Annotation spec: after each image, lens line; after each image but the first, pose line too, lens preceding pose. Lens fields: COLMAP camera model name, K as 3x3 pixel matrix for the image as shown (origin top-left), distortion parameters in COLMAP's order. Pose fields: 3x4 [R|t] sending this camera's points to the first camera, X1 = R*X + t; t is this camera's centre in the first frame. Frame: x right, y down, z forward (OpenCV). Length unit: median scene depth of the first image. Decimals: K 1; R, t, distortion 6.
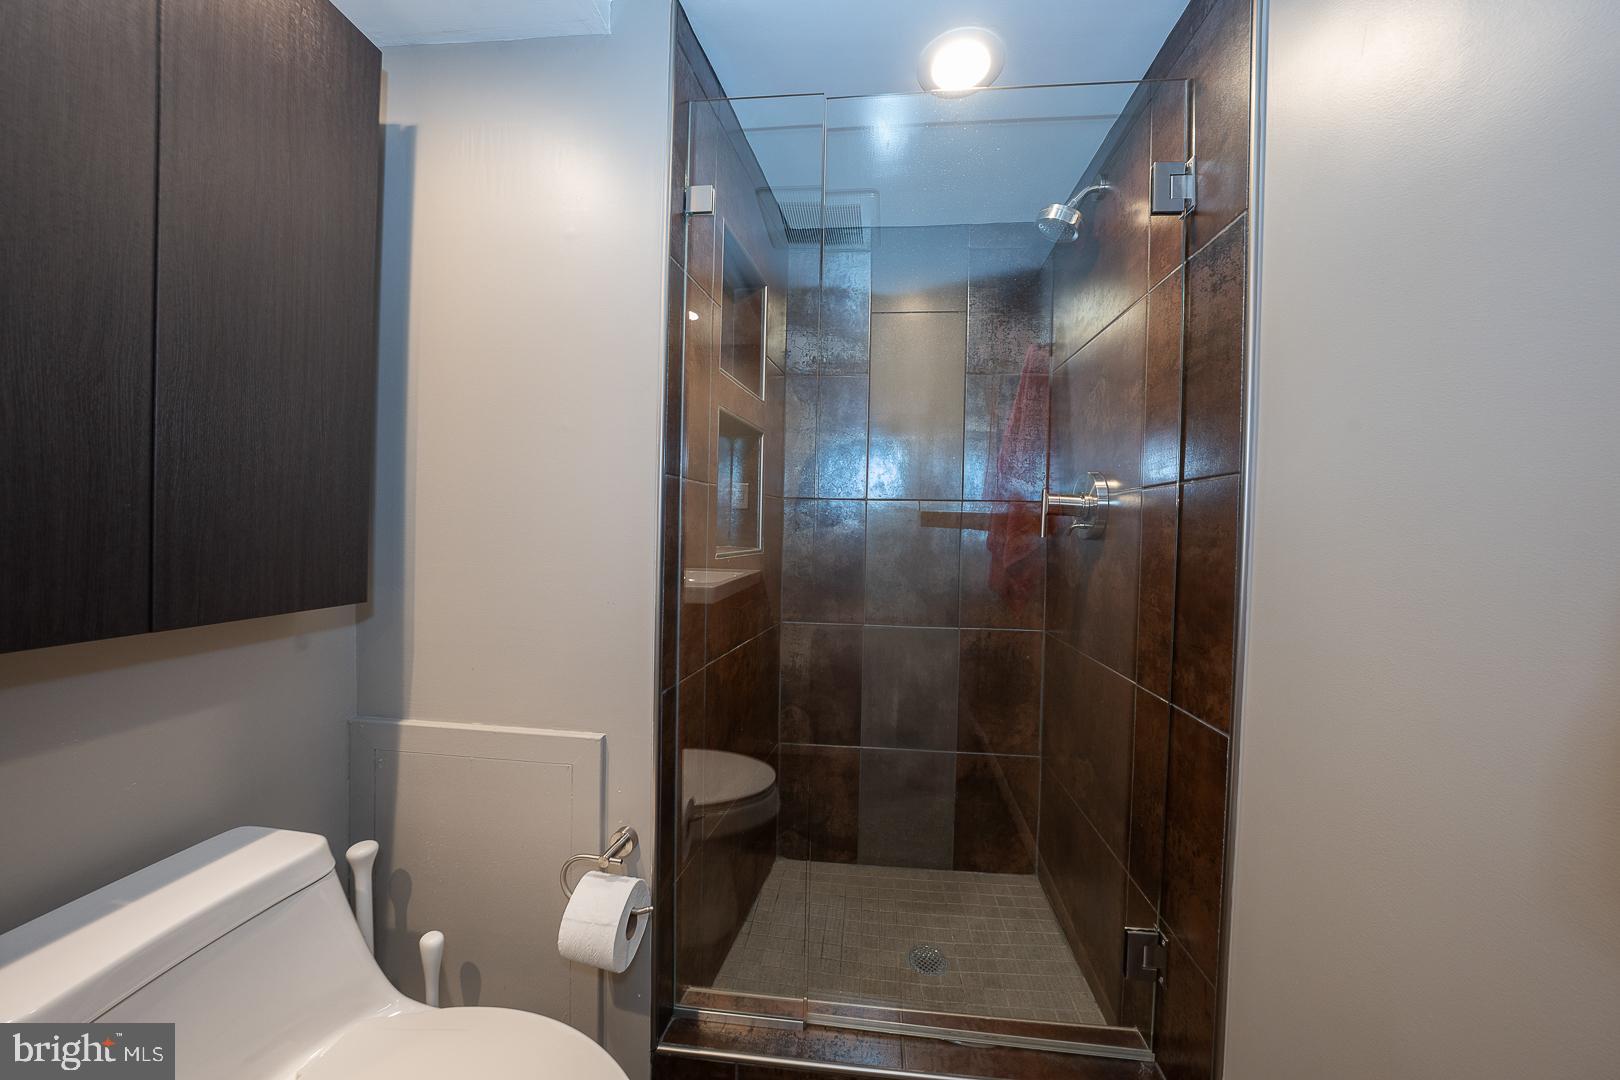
lens RADIAL K [[558.4, 0, 812.2], [0, 558.4, 536.7], [0, 0, 1]] dist [-0.028343, 0.006329]
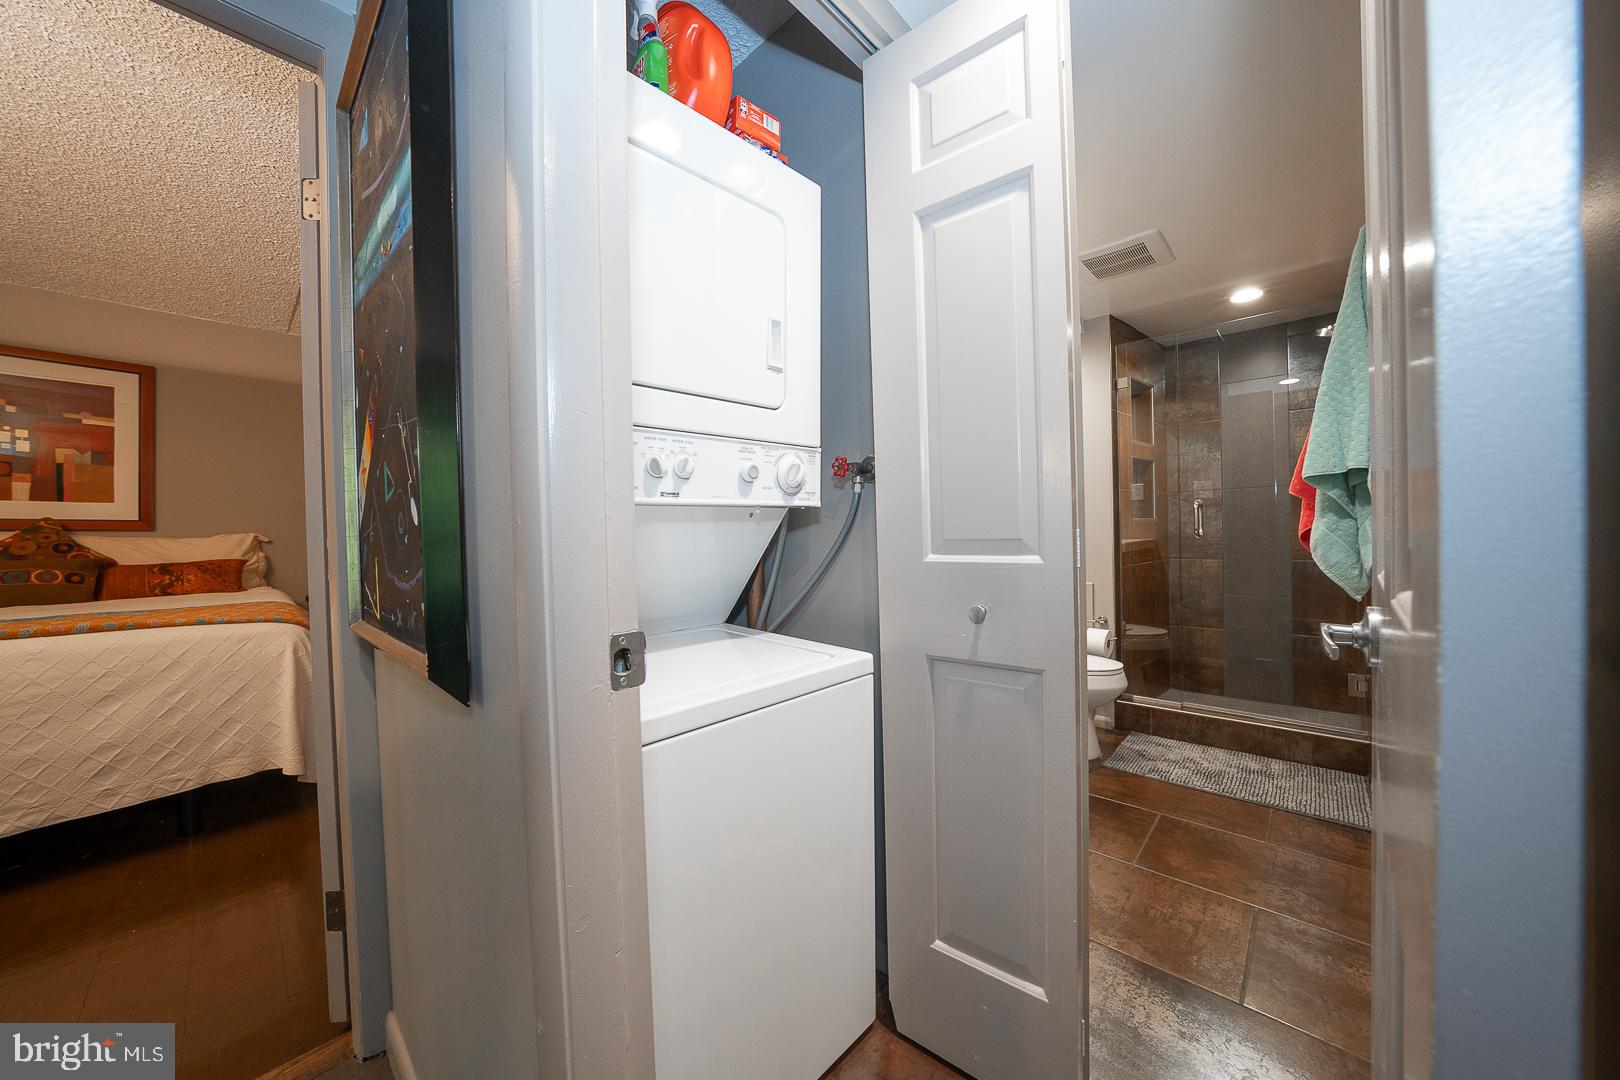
lens RADIAL K [[558.4, 0, 812.2], [0, 558.4, 536.7], [0, 0, 1]] dist [-0.028343, 0.006329]
pose [[0.797263, -0.032975, -0.602731, 0.130115], [0.031394, 0.999421, -0.013152, 0.079053], [0.602815, -0.008436, 0.797836, -1.433787]]
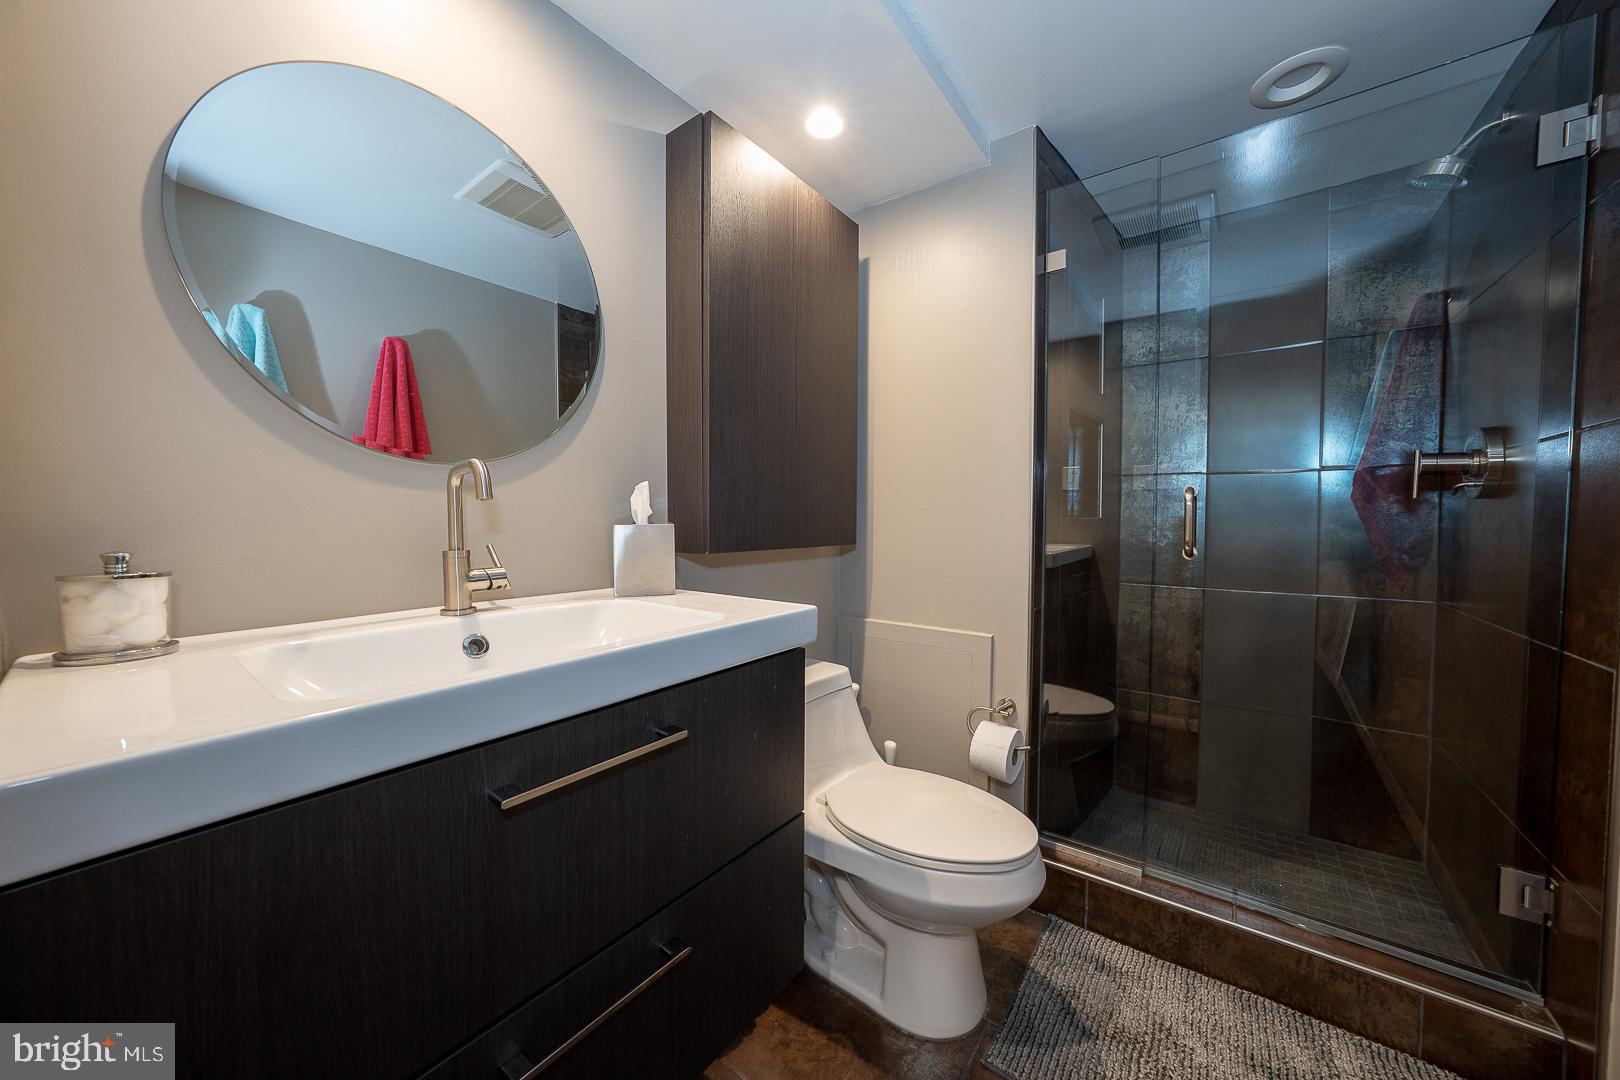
lens RADIAL K [[558.4, 0, 812.2], [0, 558.4, 536.7], [0, 0, 1]] dist [-0.028343, 0.006329]
pose [[0.856390, -0.002341, -0.516324, -0.008887], [0.009080, 0.999903, 0.010526, 0.047188], [0.516249, -0.013703, 0.856329, -0.372369]]
